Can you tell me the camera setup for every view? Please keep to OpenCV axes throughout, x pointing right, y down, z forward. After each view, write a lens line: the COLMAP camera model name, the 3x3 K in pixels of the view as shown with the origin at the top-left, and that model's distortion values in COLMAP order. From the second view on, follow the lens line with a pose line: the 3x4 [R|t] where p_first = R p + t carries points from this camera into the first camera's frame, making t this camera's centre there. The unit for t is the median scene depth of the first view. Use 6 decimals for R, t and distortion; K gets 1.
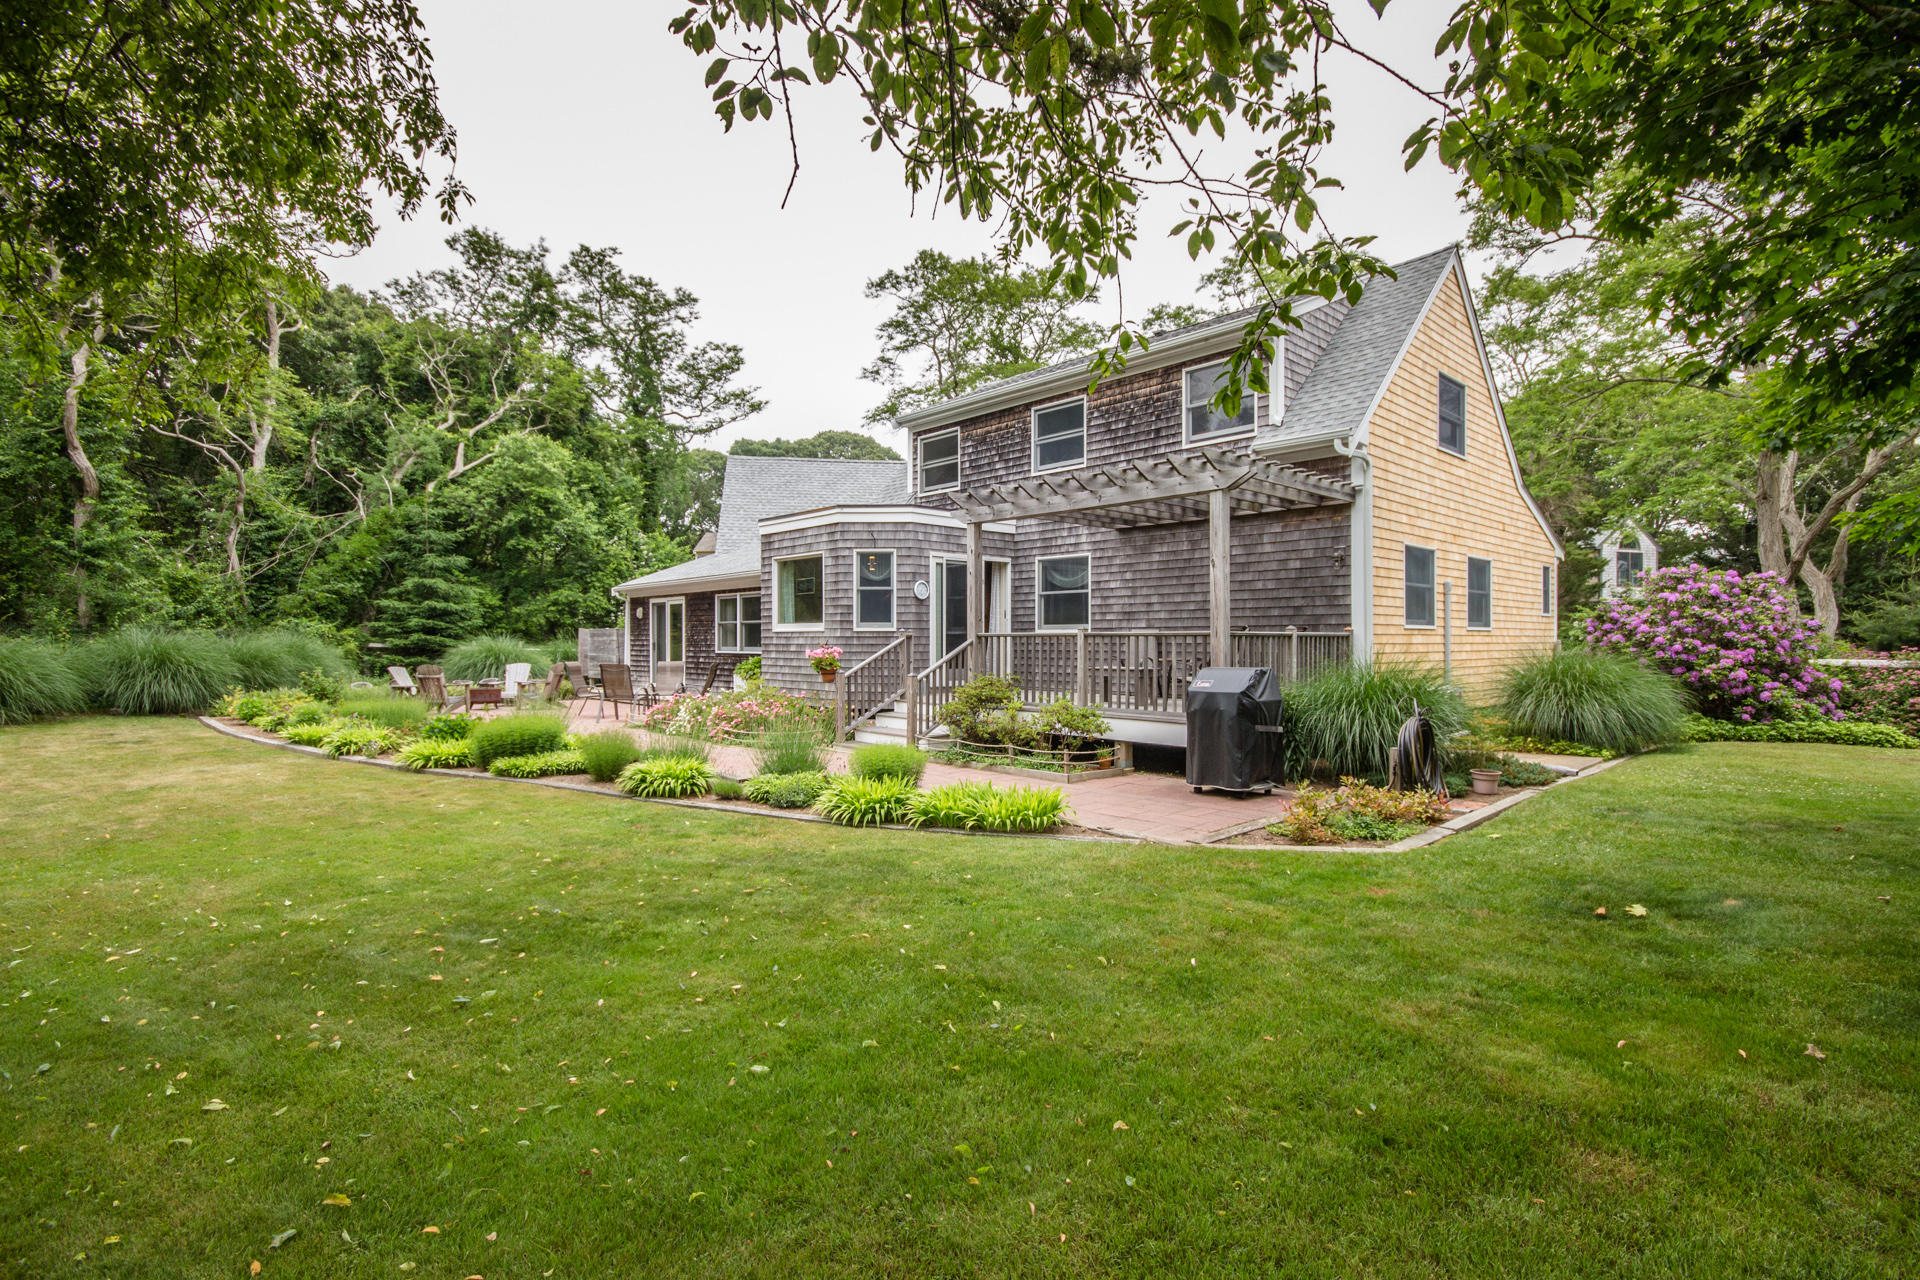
lens RADIAL K [[859.7, 0, 957.4], [0, 859.7, 643.2], [0, 0, 1]] dist [-0.001690, 0.000009]
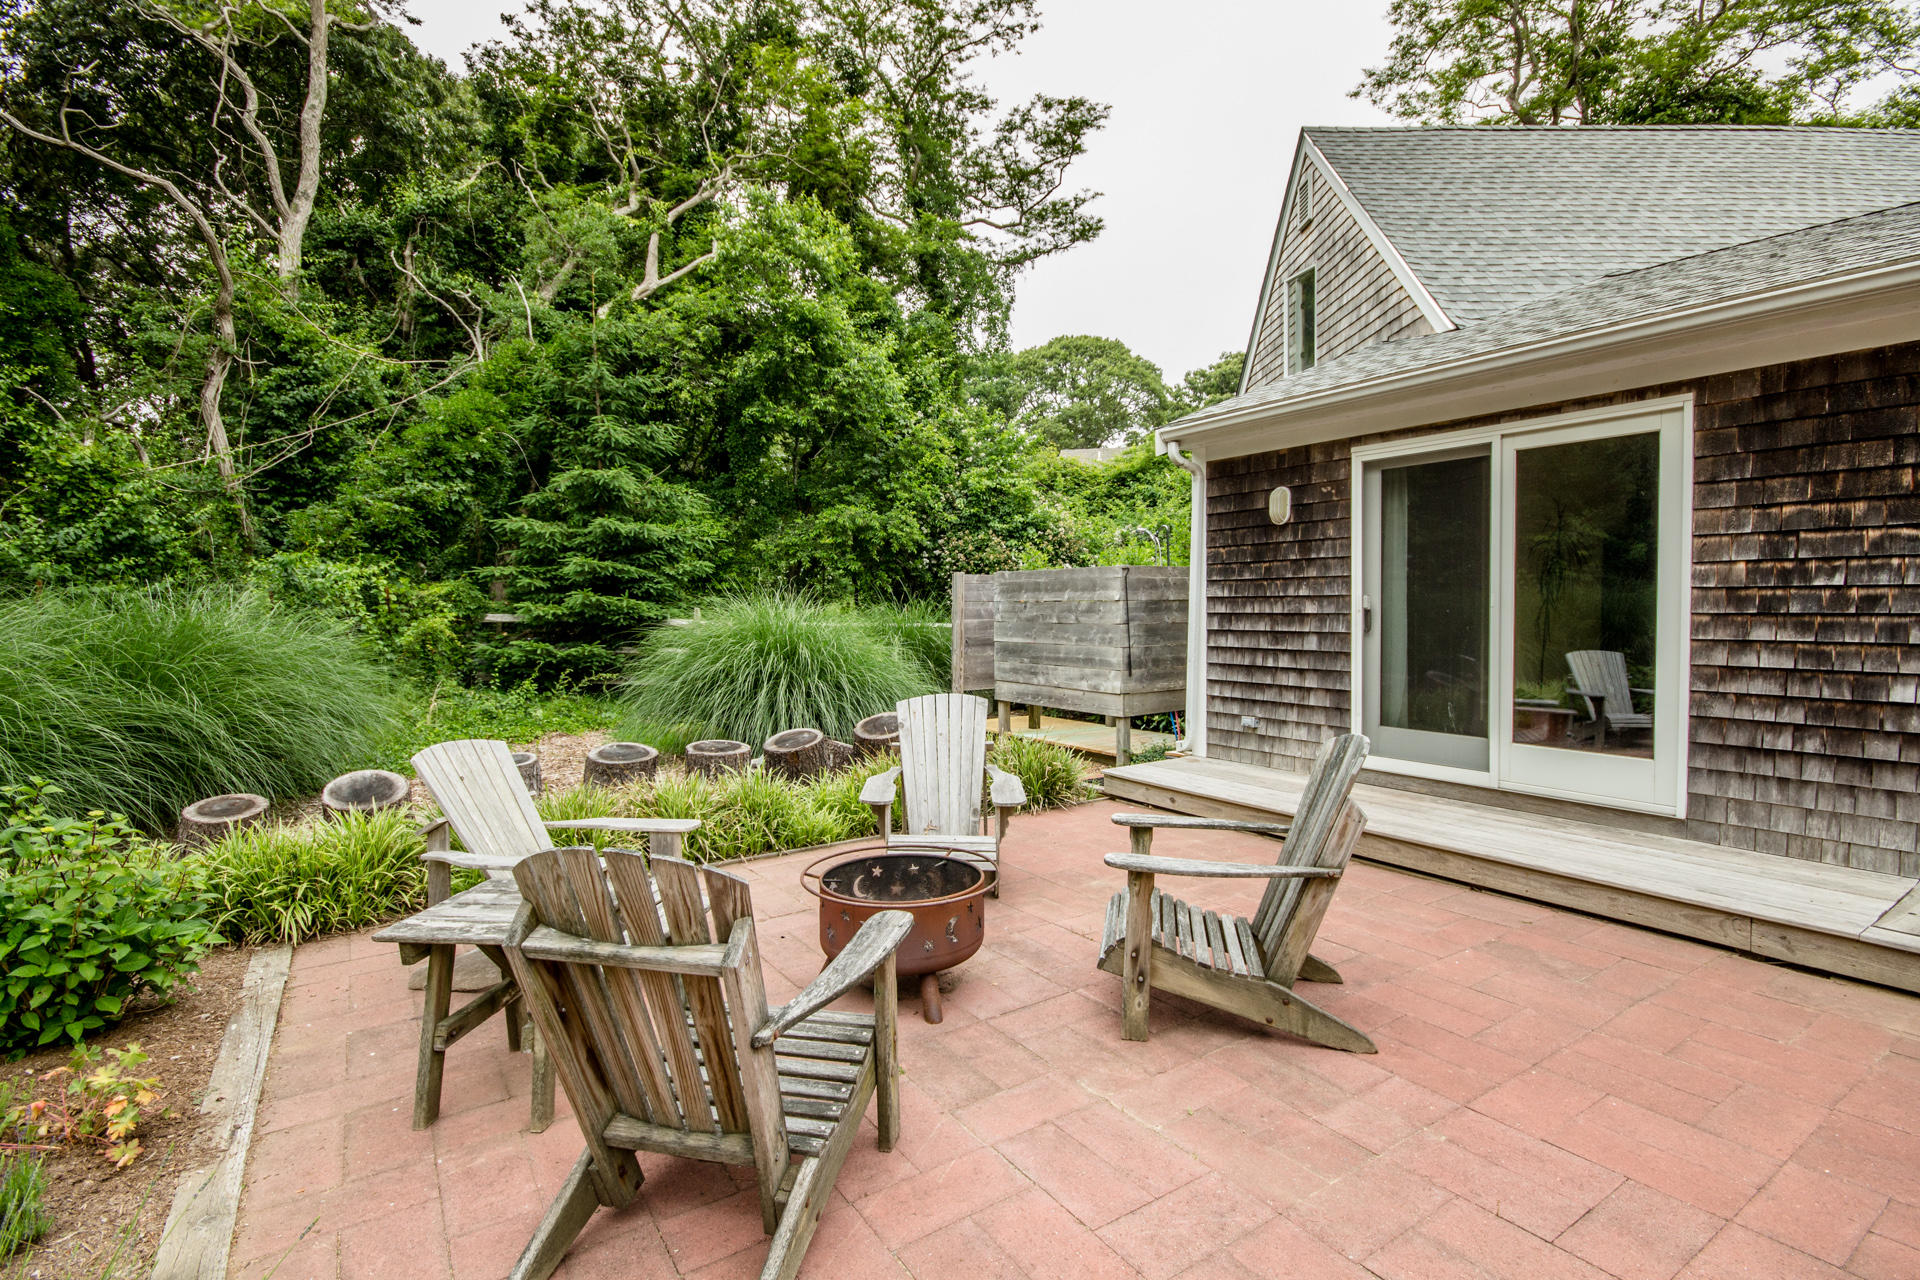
lens RADIAL K [[859.7, 0, 961.7], [0, 859.7, 628.5], [0, 0, 1]] dist [-0.001690, 0.000009]
pose [[0.987466, -0.004376, -0.157769, -0.348525], [0.008898, 0.999569, 0.027971, -0.002483], [0.157579, -0.029024, 0.987080, 0.566196]]
